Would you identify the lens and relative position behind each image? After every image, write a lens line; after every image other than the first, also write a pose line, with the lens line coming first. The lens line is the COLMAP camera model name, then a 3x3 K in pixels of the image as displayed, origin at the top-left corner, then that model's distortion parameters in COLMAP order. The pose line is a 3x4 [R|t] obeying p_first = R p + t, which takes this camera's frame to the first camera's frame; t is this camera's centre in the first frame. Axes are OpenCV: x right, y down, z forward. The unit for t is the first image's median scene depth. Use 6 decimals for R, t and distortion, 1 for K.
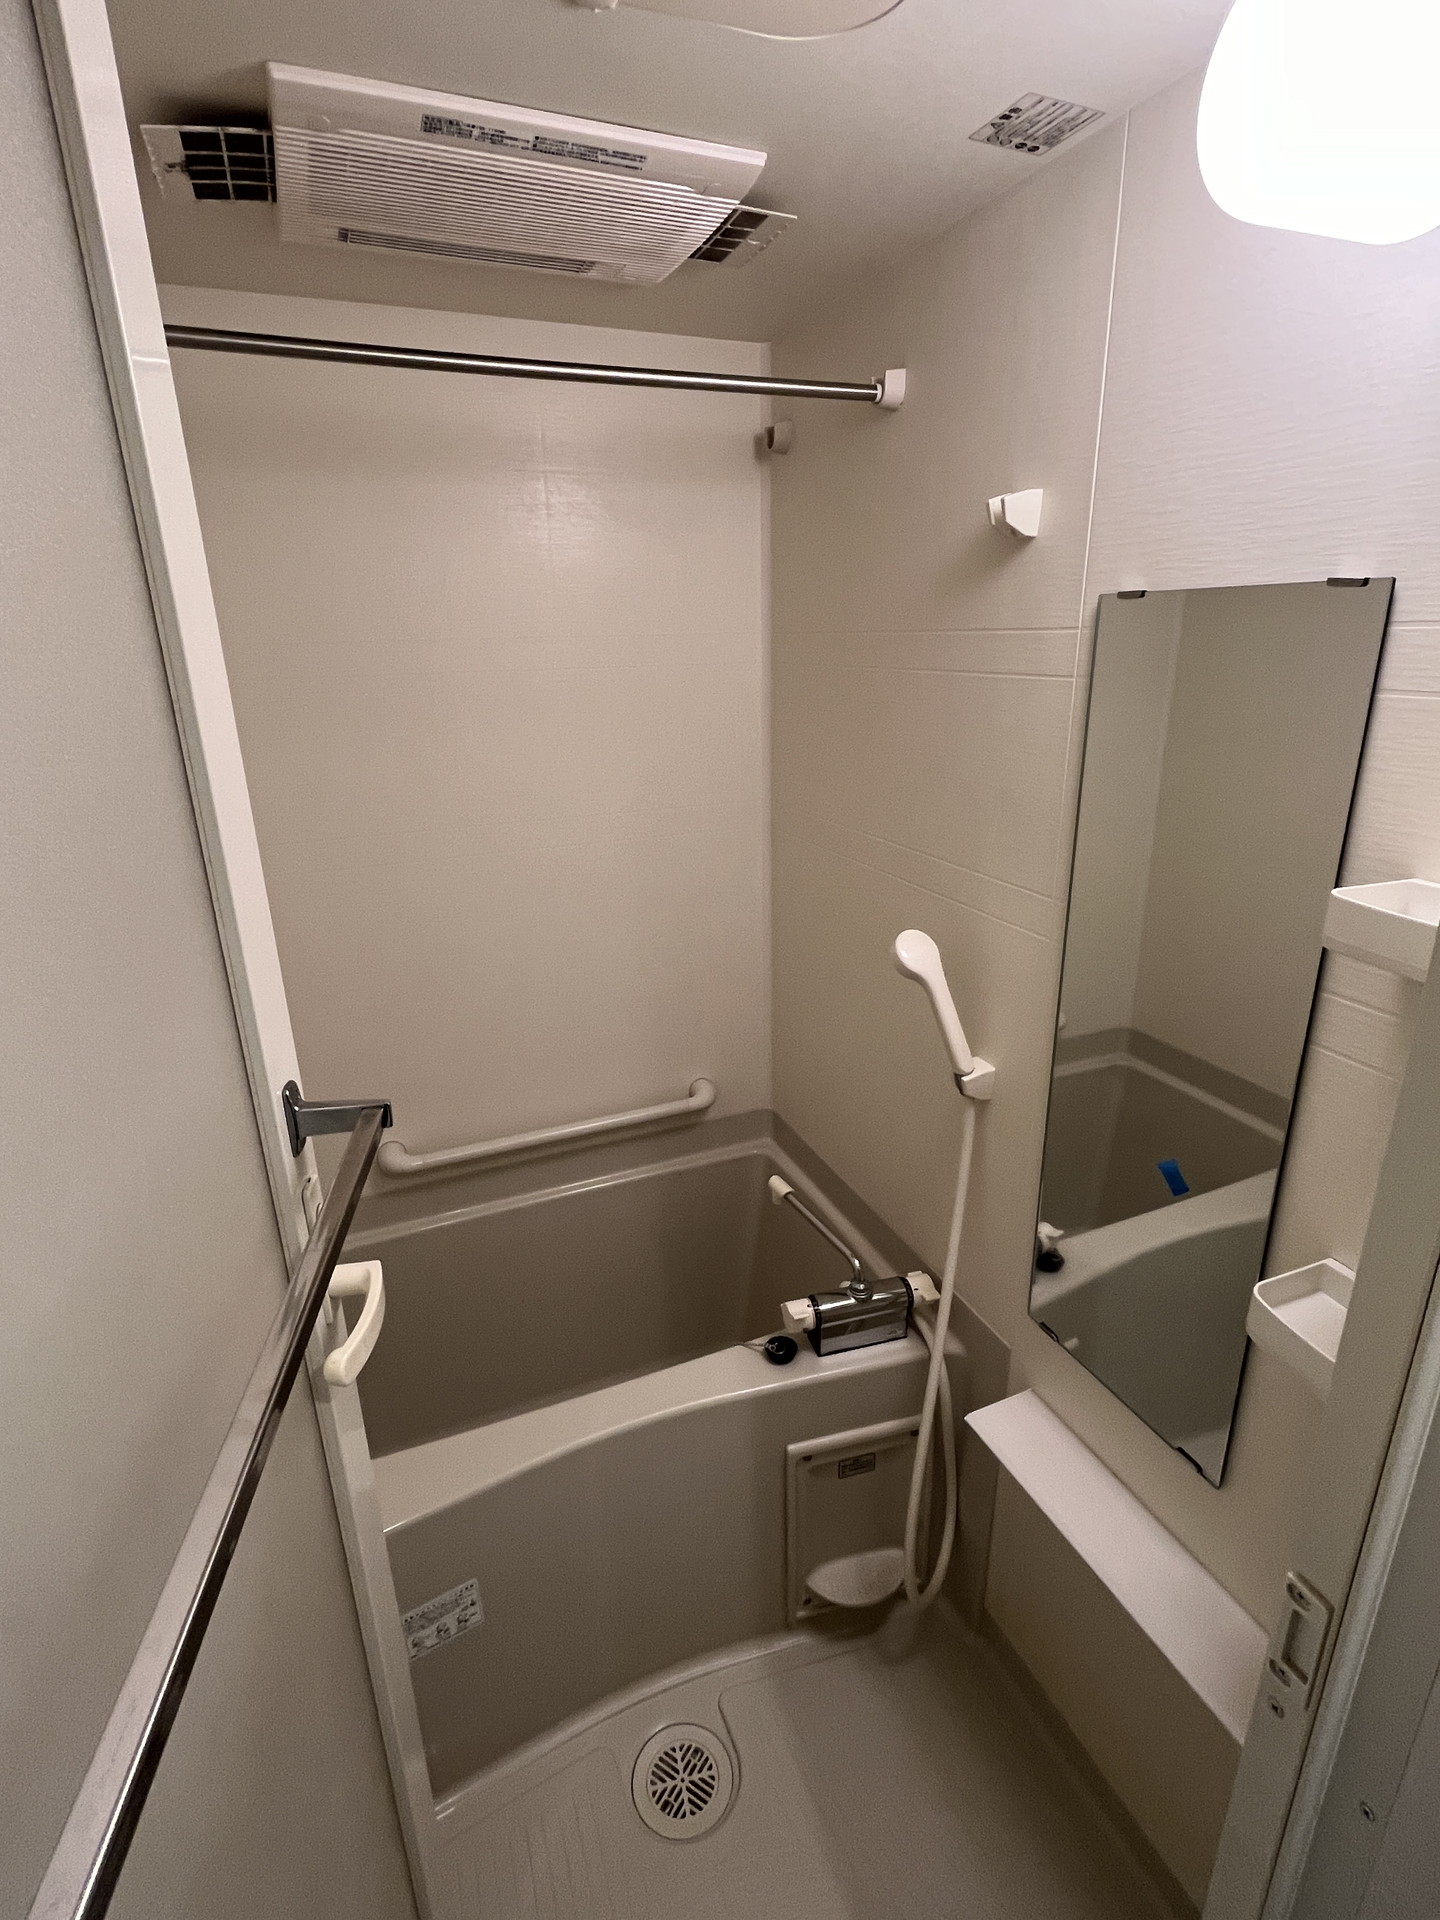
lens RADIAL K [[940.1, 0, 724.1], [0, 940.1, 956.5], [0, 0, 1]] dist [0.000344, -0.000300]
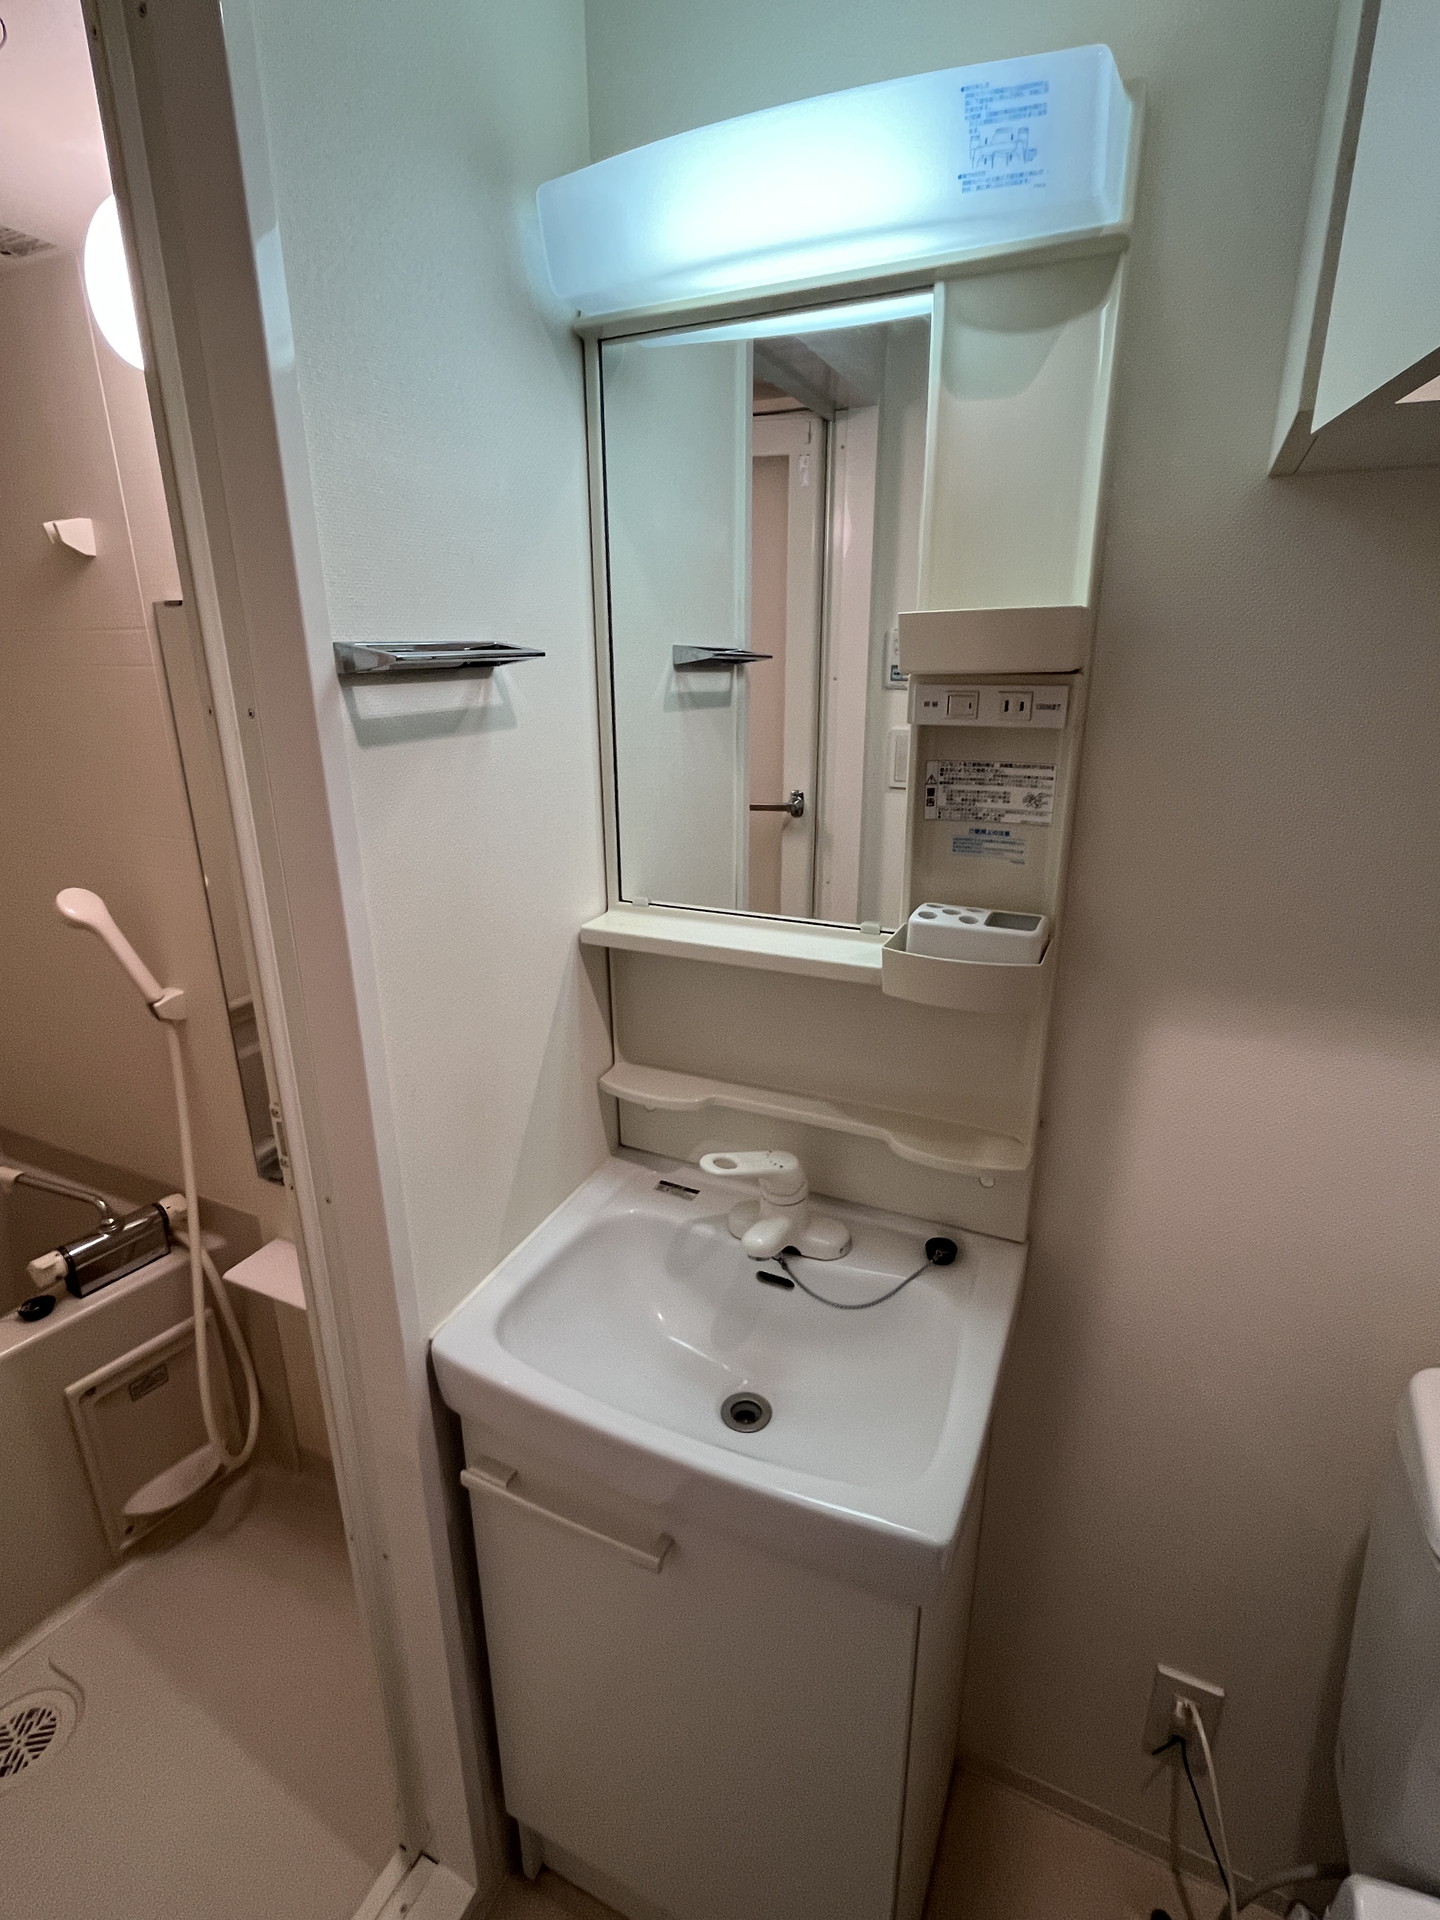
lens RADIAL K [[940.1, 0, 724.1], [0, 940.1, 956.5], [0, 0, 1]] dist [0.000344, -0.000300]
pose [[0.745143, -0.193474, 0.638224, 0.039173], [0.212054, 0.976063, 0.048309, 0.150437], [-0.632294, 0.099341, 0.768333, -0.345657]]
